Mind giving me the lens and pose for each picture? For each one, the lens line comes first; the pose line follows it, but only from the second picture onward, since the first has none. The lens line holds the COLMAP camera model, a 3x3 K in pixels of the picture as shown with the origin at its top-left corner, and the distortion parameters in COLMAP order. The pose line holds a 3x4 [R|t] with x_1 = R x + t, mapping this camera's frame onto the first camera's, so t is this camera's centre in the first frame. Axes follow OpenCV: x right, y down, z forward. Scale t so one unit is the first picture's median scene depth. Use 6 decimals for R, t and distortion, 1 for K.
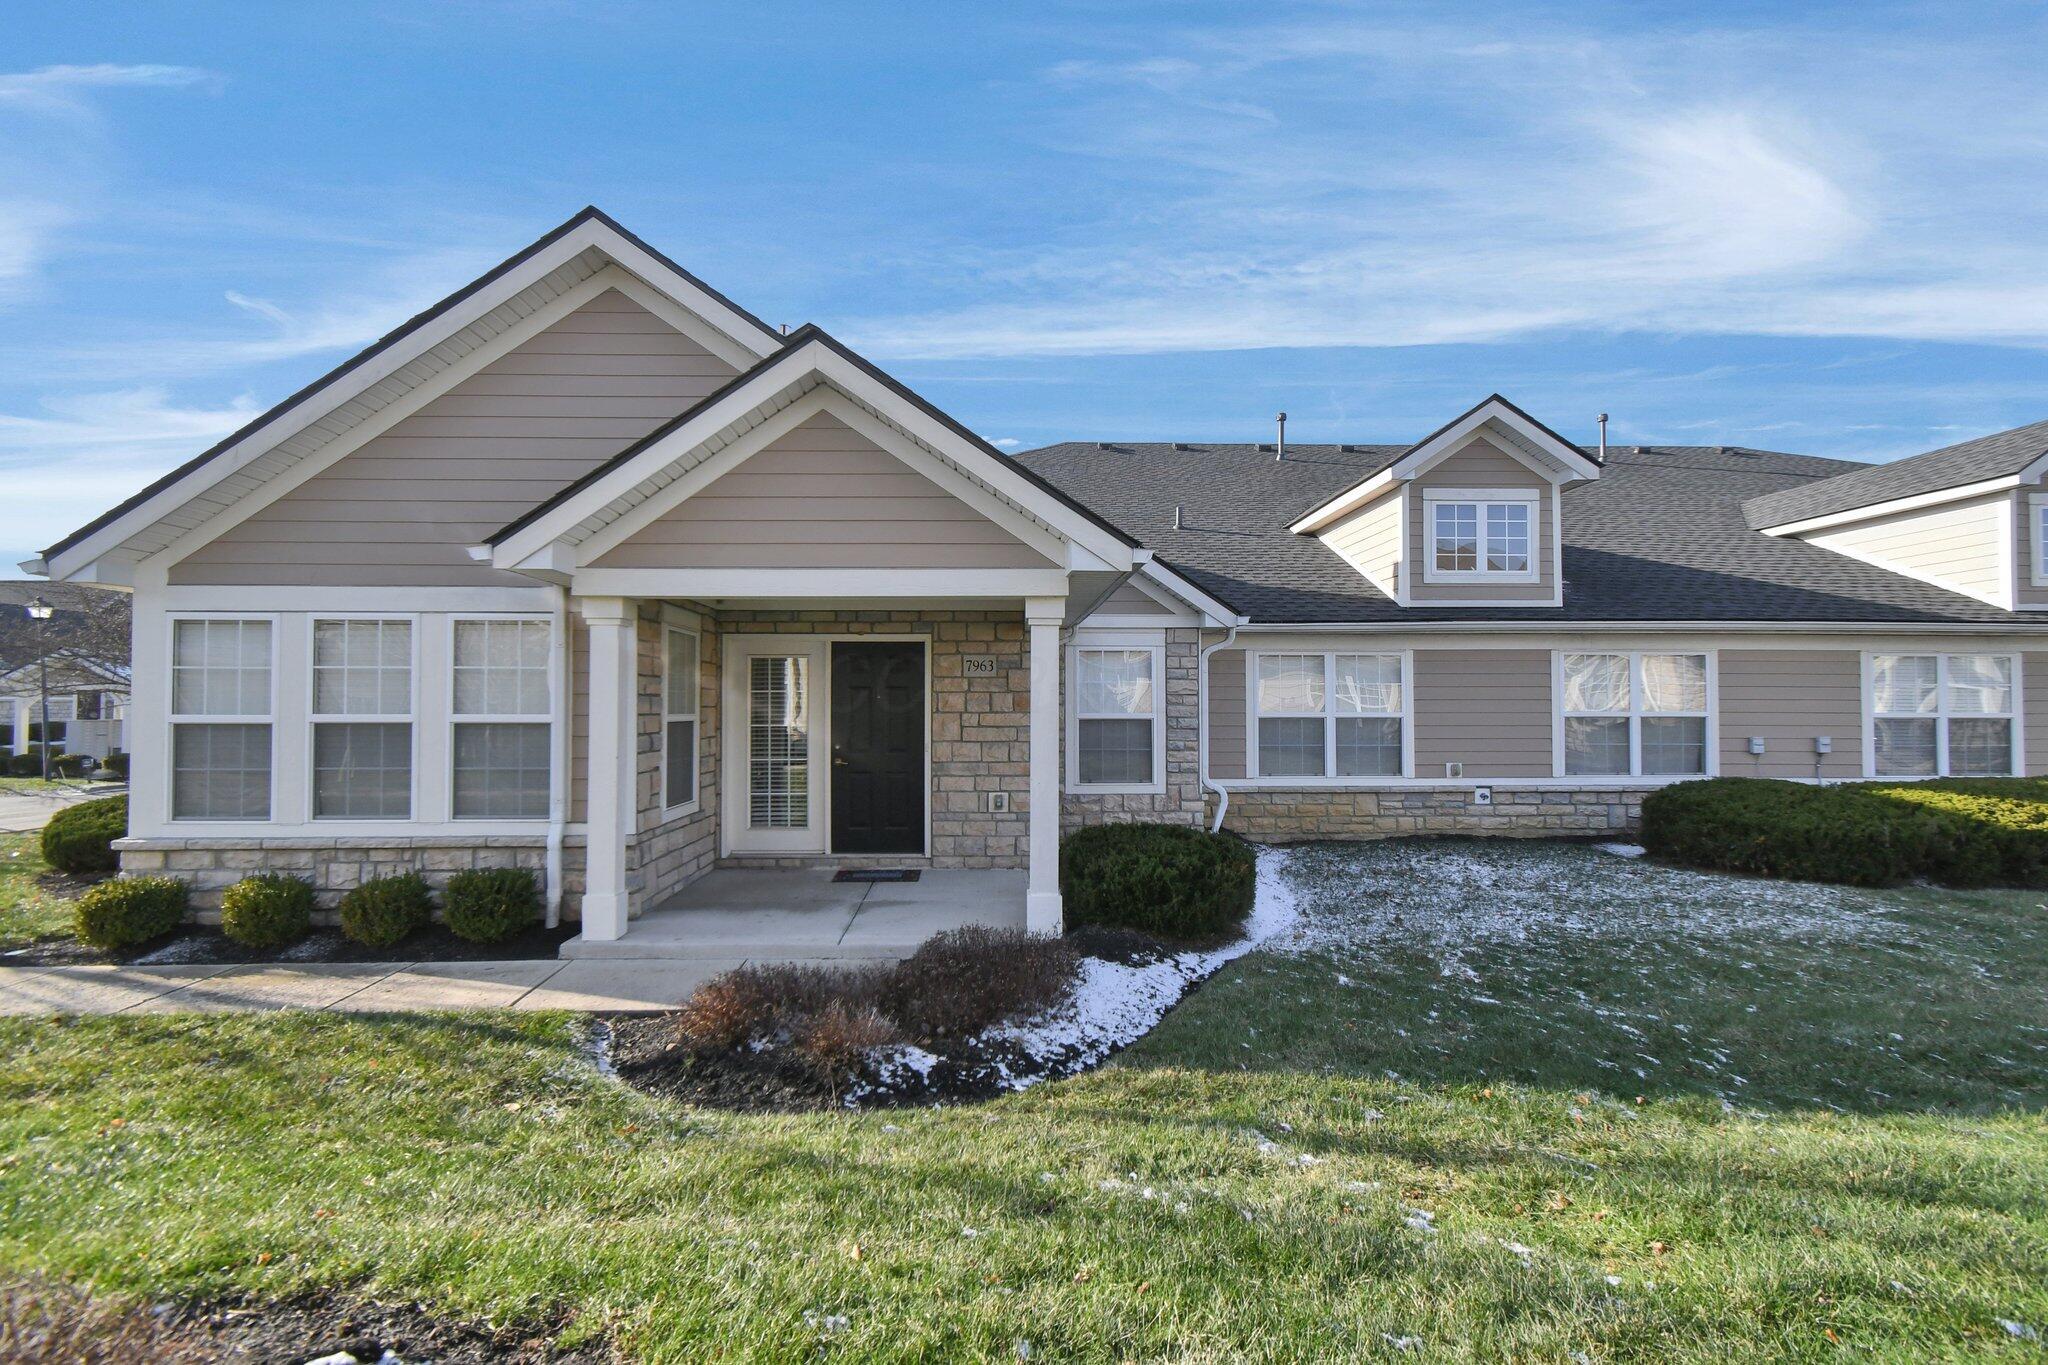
lens RADIAL K [[899.5, 0, 1014.9], [0, 899.5, 676.8], [0, 0, 1]] dist [-0.000887, 0.000859]
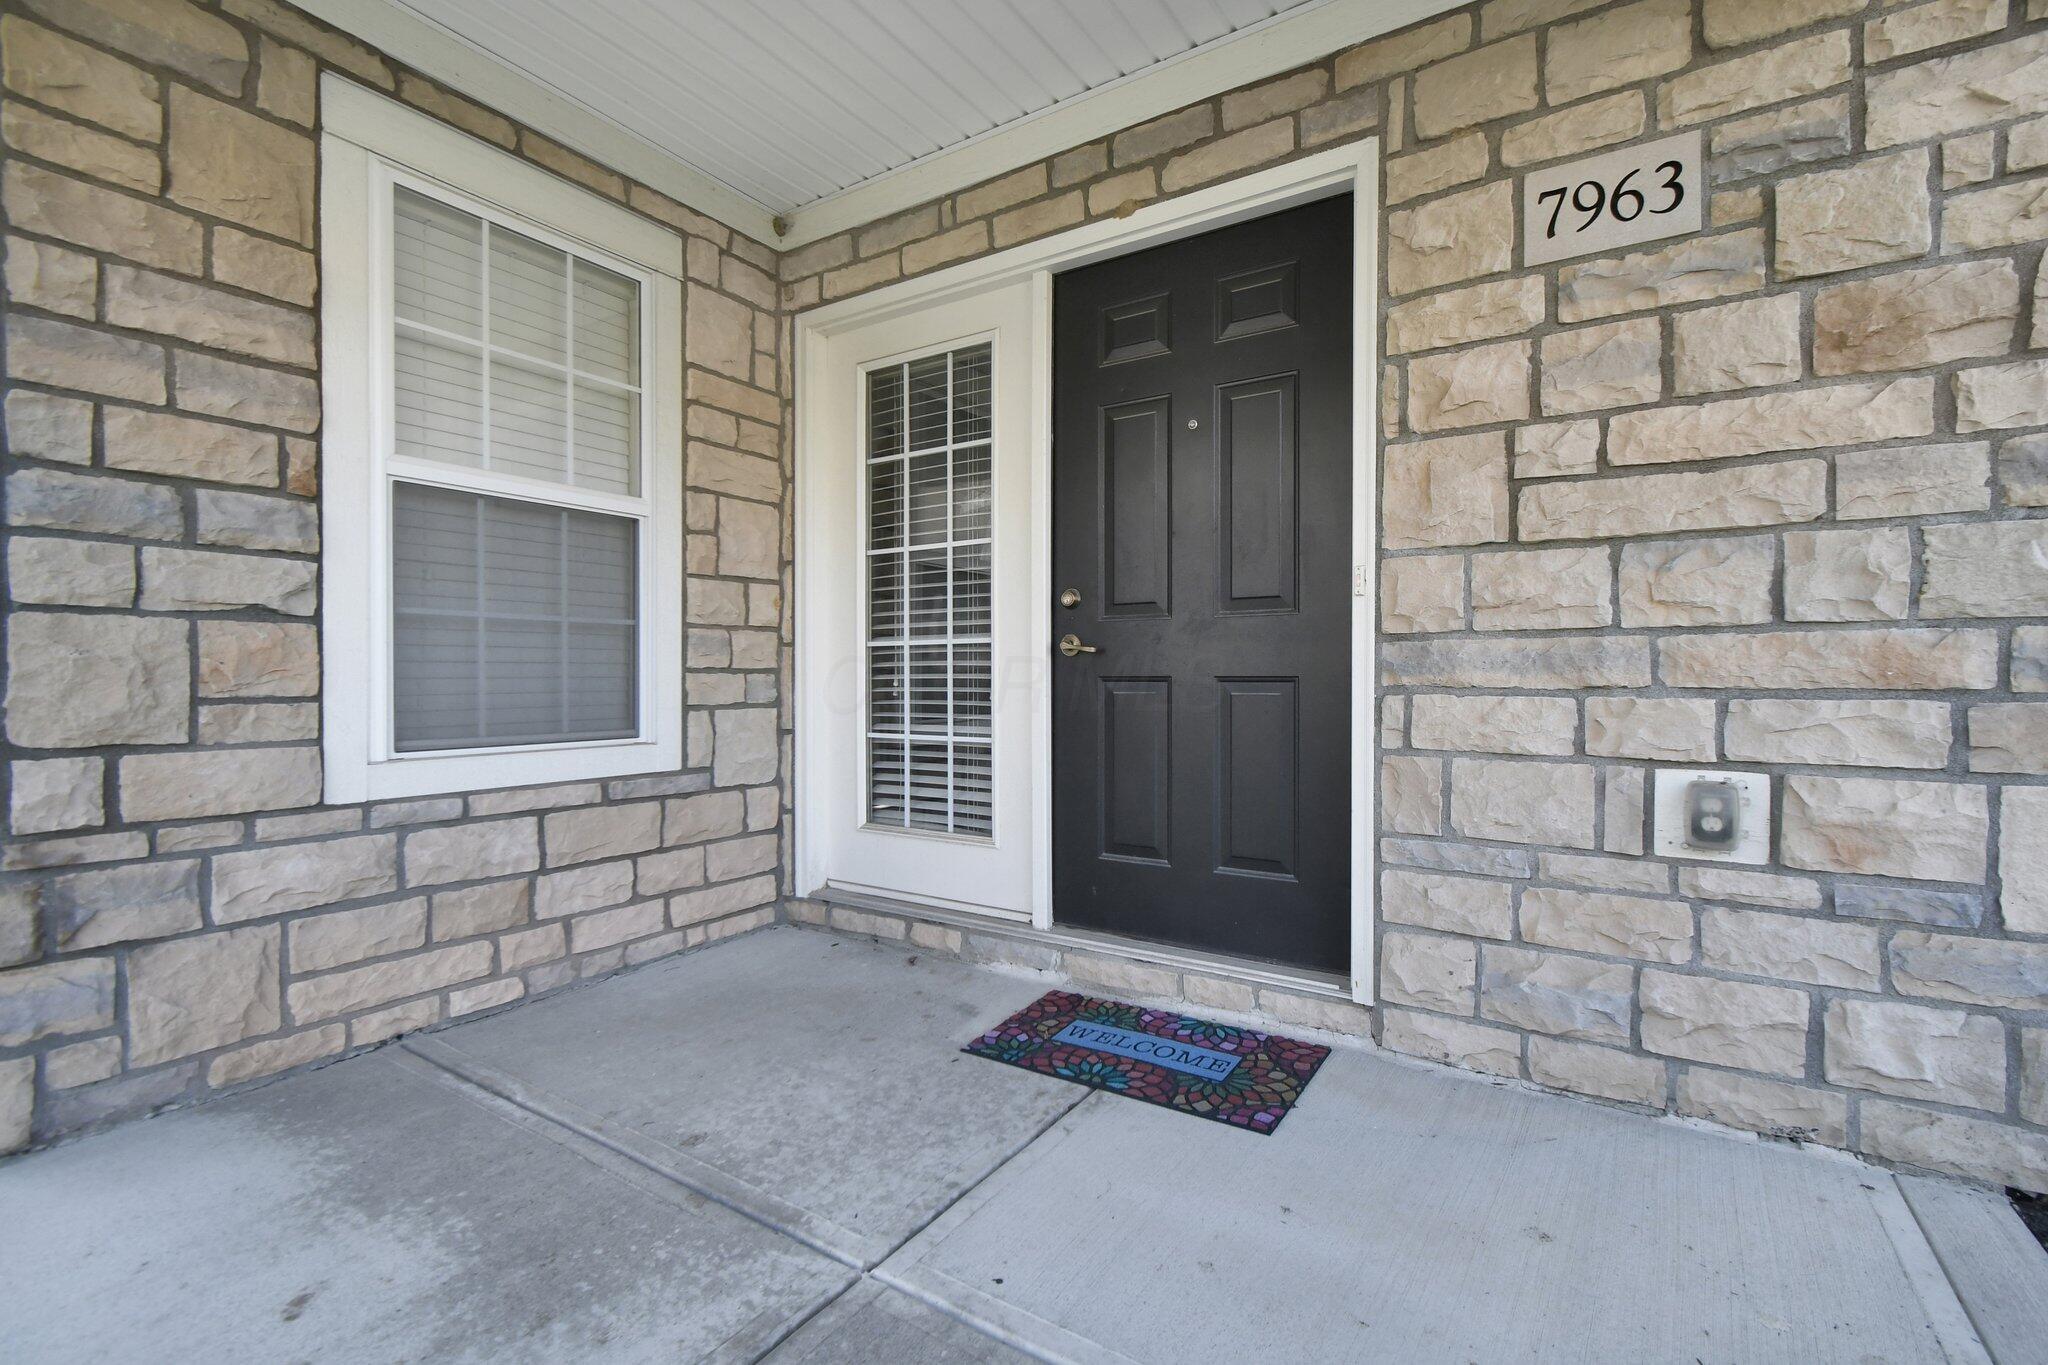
lens RADIAL K [[899.5, 0, 984.4], [0, 899.5, 688.2], [0, 0, 1]] dist [-0.000887, 0.000859]
pose [[0.807814, 0.005267, -0.589413, -0.032012], [0.011515, 0.999628, 0.024714, 0.101948], [0.589324, -0.026752, 0.807453, 0.726452]]
